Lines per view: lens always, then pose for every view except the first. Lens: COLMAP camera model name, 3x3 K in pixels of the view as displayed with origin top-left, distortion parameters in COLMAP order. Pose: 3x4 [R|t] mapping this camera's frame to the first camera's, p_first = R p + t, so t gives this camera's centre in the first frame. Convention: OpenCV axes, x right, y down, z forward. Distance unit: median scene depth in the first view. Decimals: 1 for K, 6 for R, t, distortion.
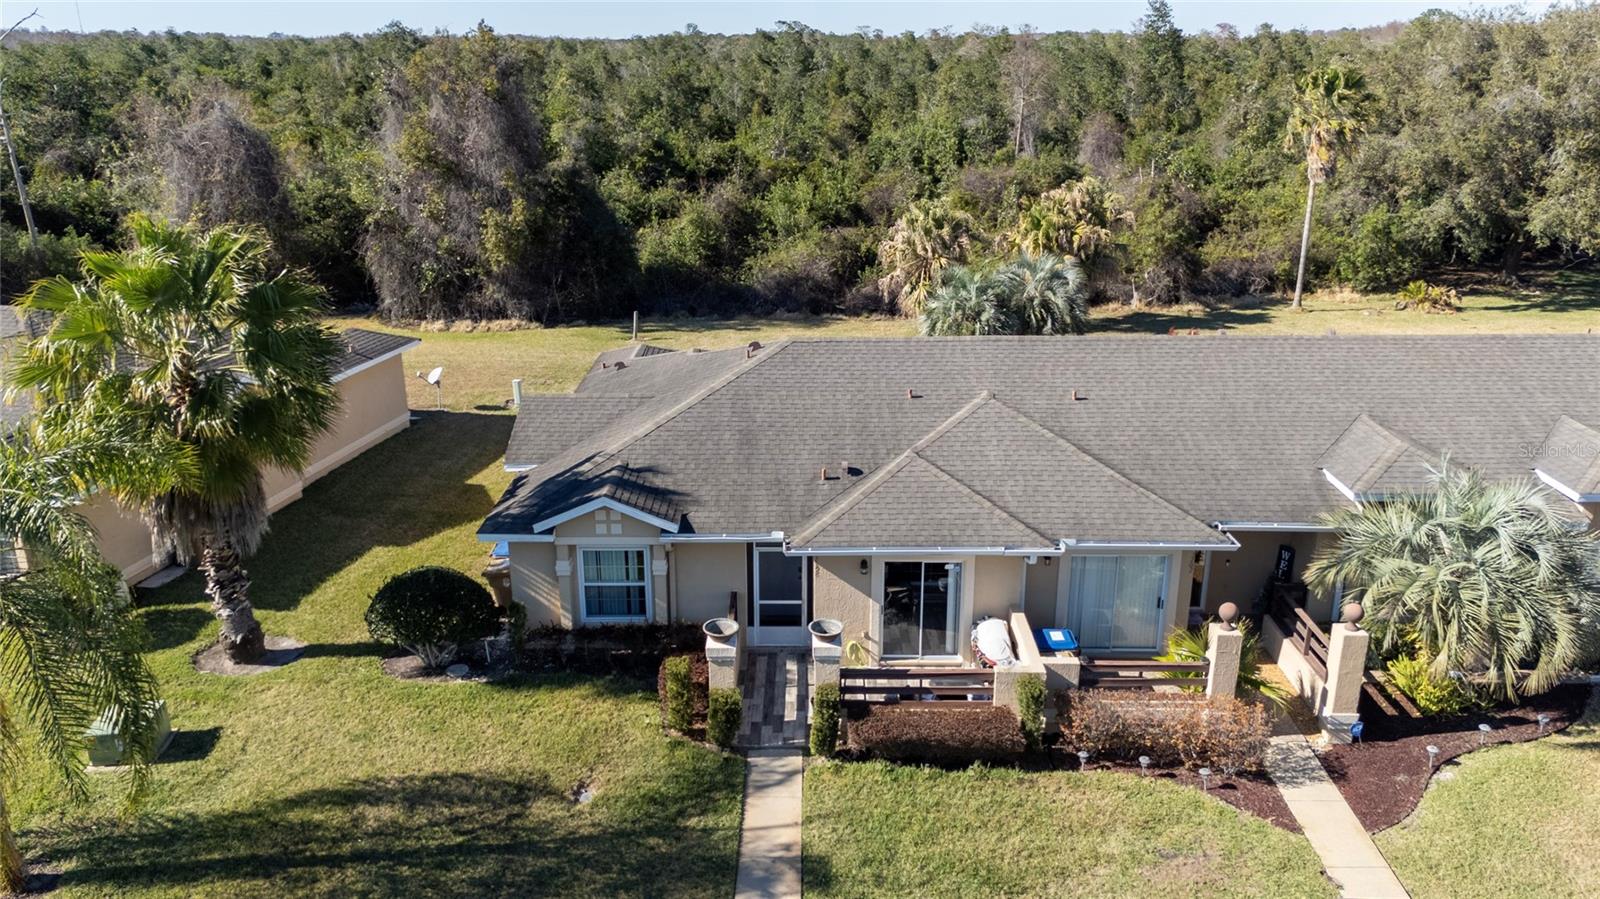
lens RADIAL K [[1134.3, 0, 800.0], [0, 1134.3, 449.5], [0, 0, 1]] dist [-0.000367, -0.000574]
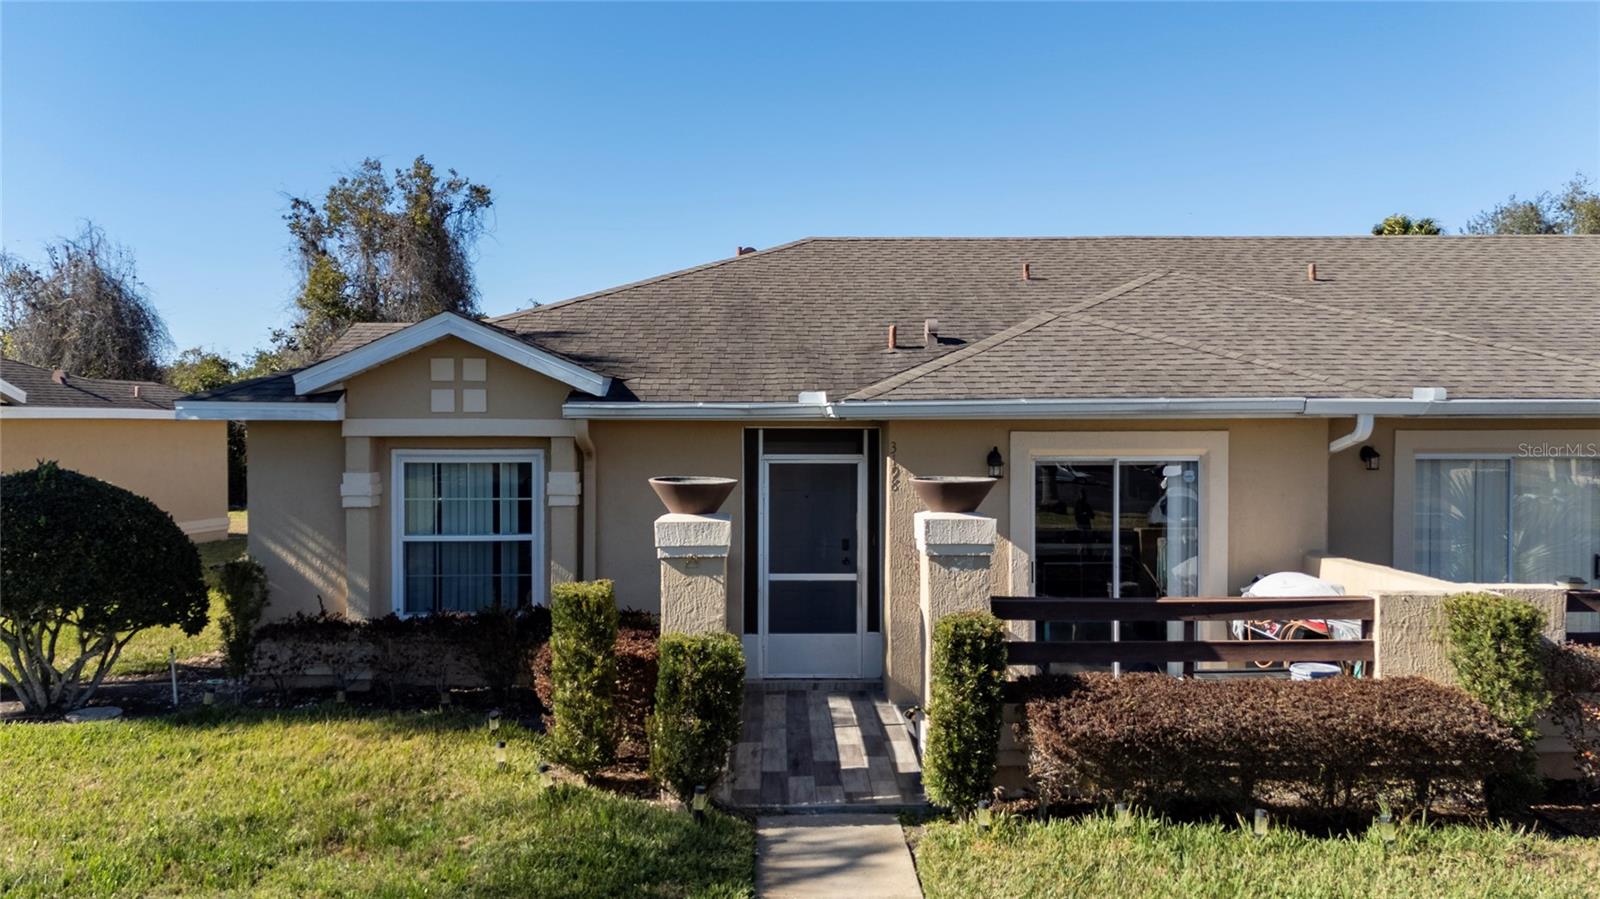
lens RADIAL K [[1179.3, 0, 800.0], [0, 1179.3, 449.5], [0, 0, 1]] dist [0.016730, 0.000031]
pose [[0.999652, -0.001964, 0.026322, -0.036304], [0.009417, 0.958139, -0.286148, 0.228872], [-0.024658, 0.286296, 0.957824, 0.510340]]
